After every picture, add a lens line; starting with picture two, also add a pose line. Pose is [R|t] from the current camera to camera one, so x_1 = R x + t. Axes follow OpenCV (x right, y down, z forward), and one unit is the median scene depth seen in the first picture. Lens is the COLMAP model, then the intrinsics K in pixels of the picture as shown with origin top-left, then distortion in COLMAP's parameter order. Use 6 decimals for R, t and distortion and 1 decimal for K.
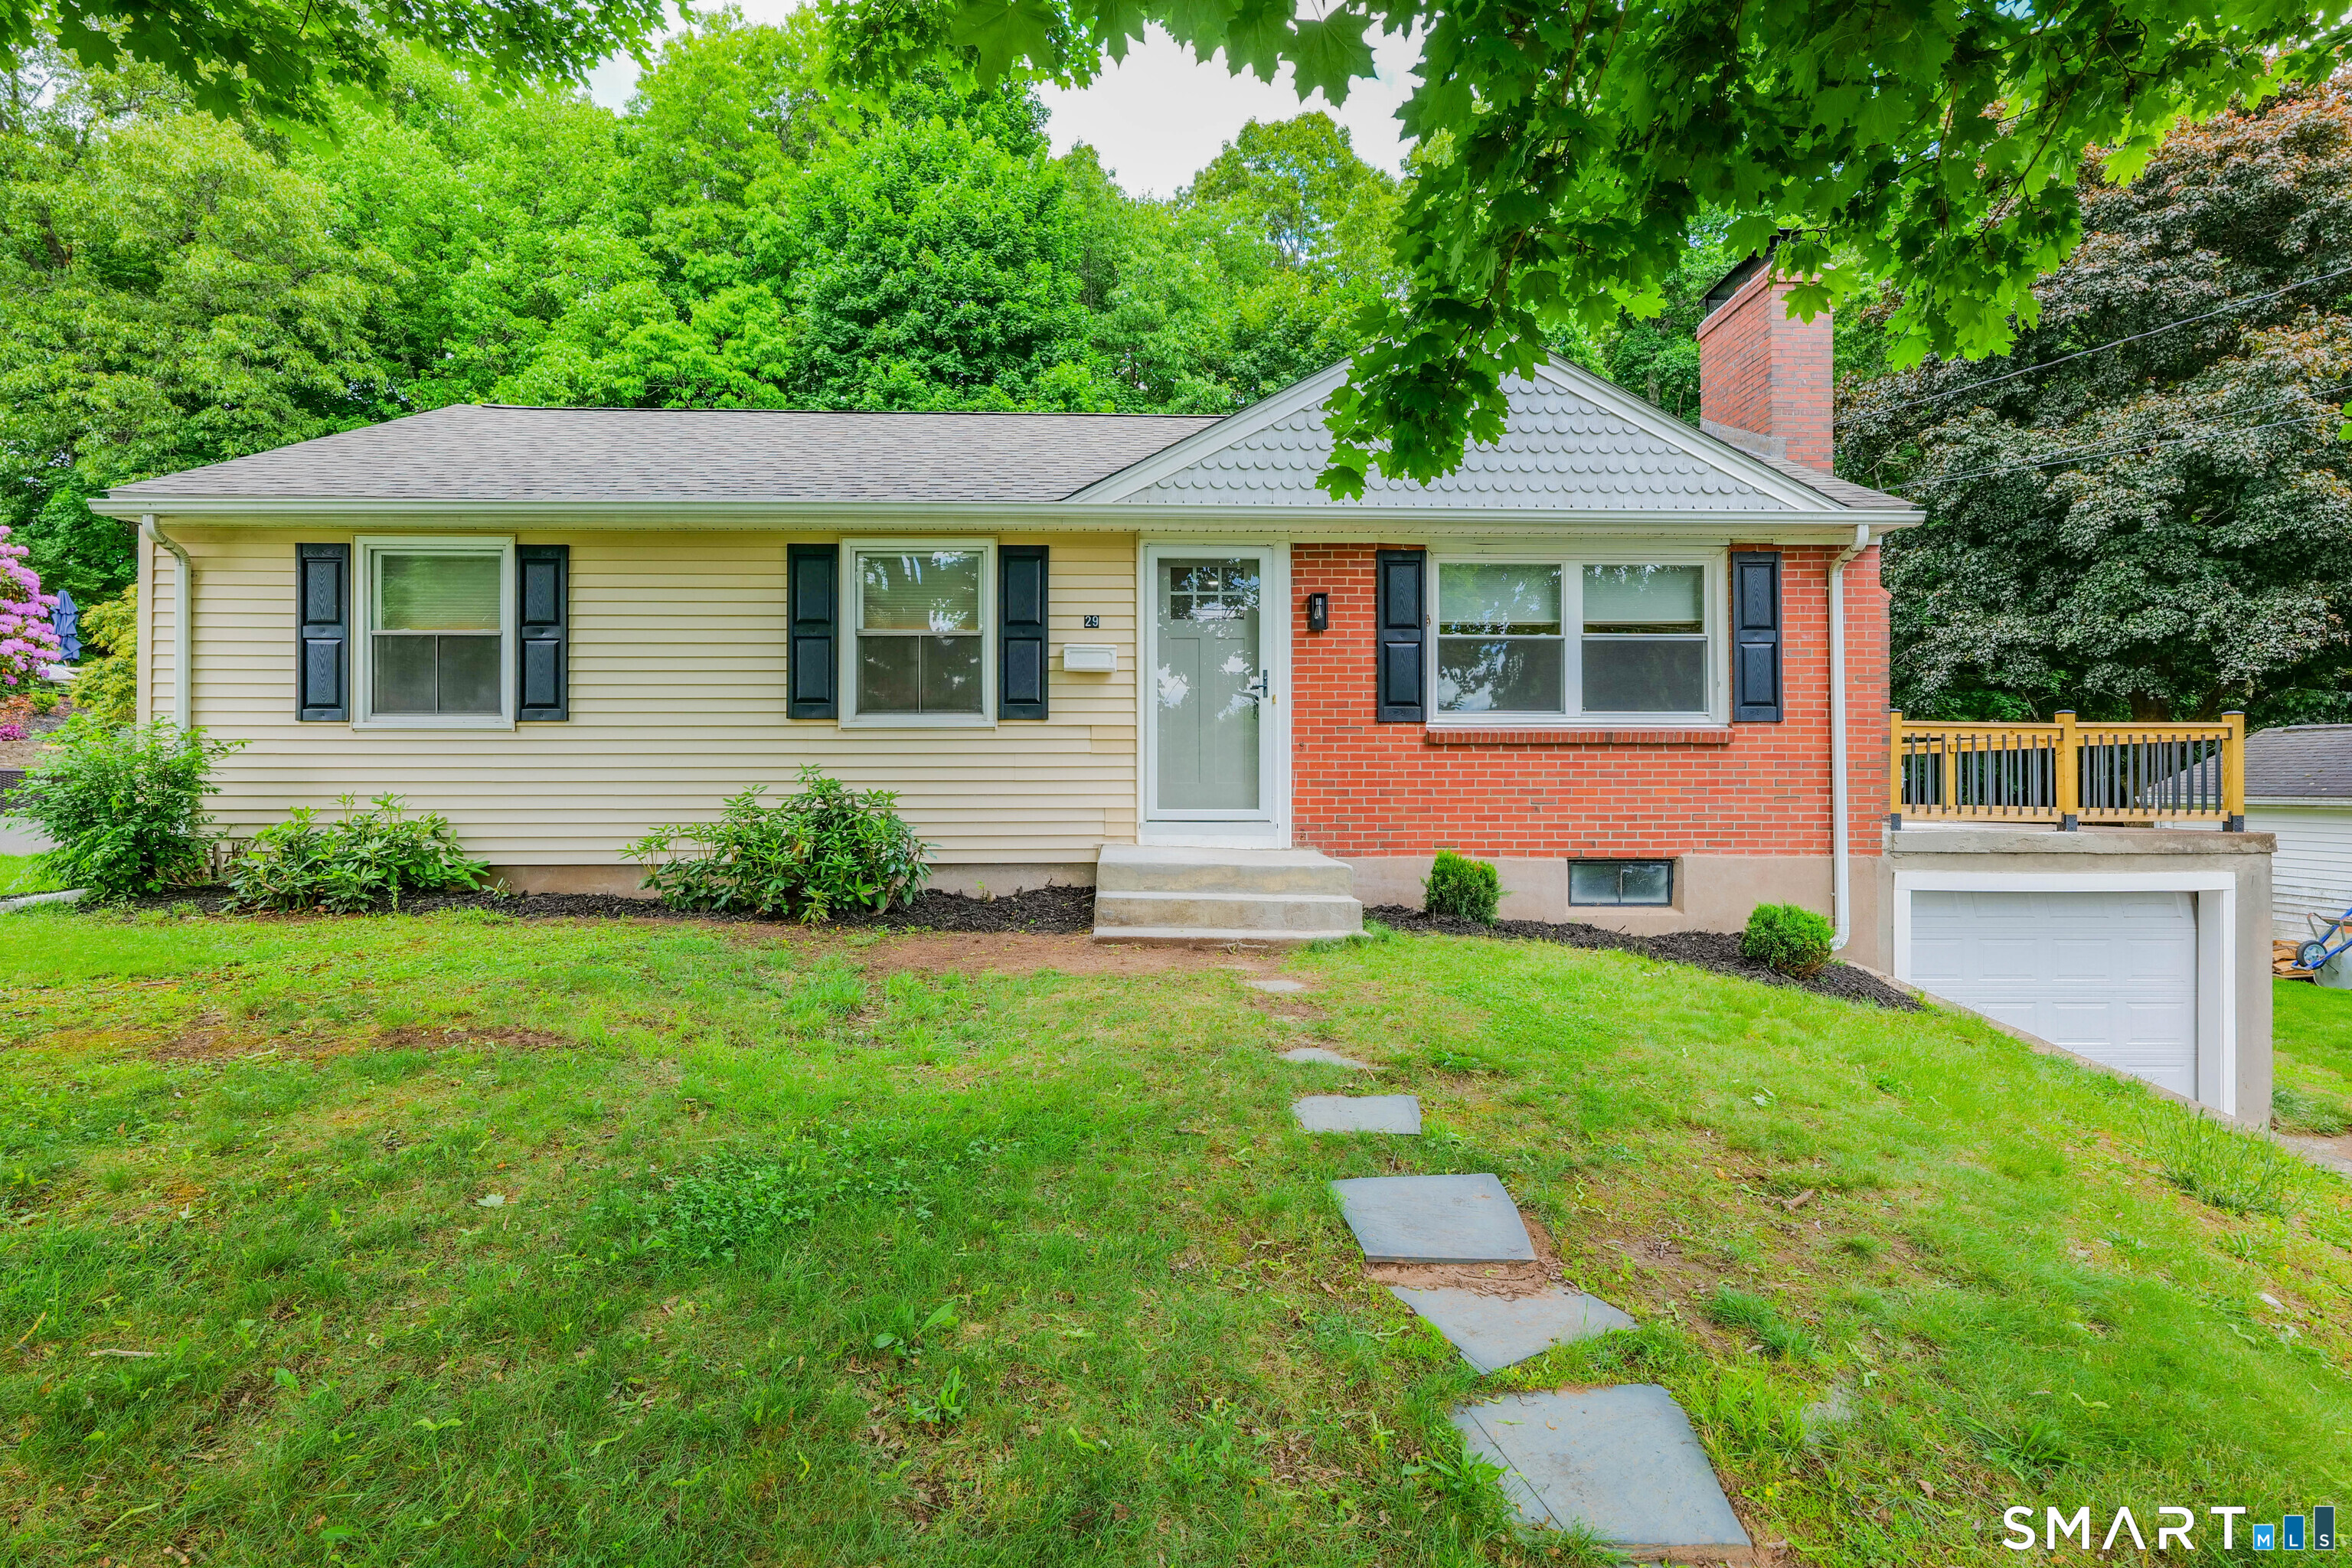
lens RADIAL K [[1027.9, 0, 1170.0], [0, 1027.9, 771.4], [0, 0, 1]] dist [0.002704, 0.000446]
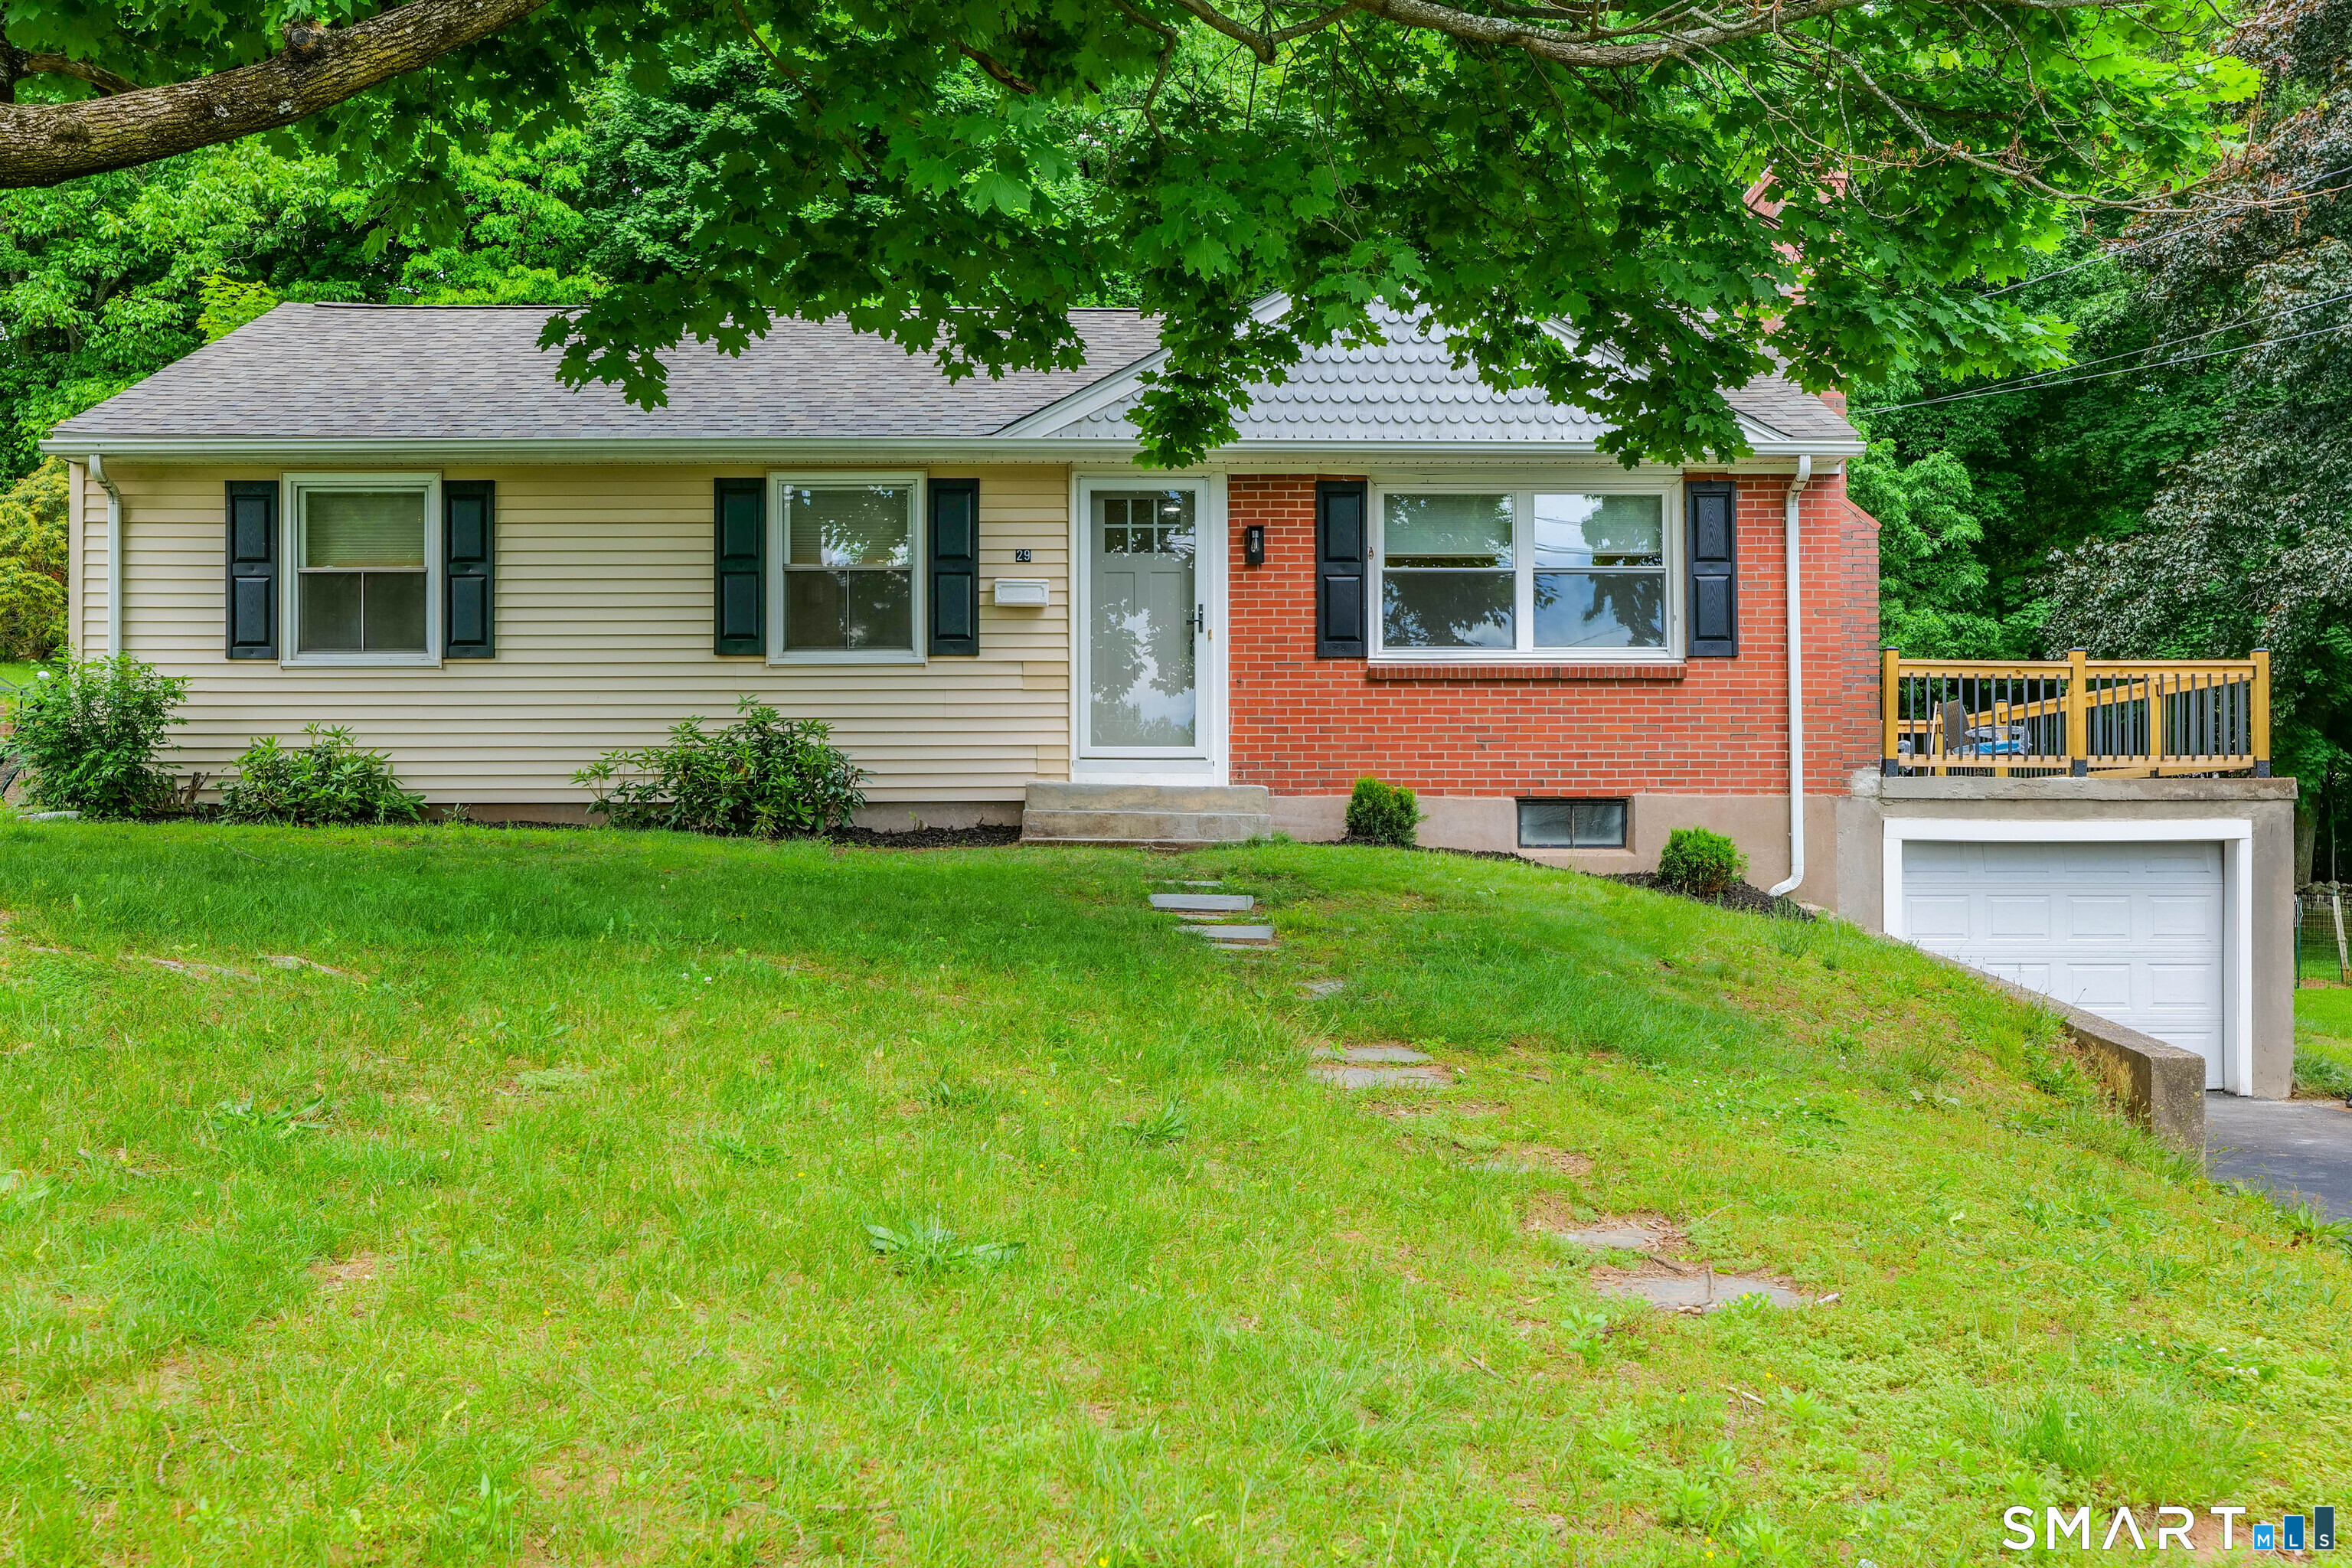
lens RADIAL K [[1765.1, 0, 1176.0], [0, 1765.1, 784.0], [0, 0, 1]] dist [-0.004828, -0.001183]
pose [[0.999987, -0.003183, -0.003996, 0.075719], [0.003135, 0.999924, -0.011916, 0.092714], [0.004033, 0.011904, 0.999921, -0.681250]]
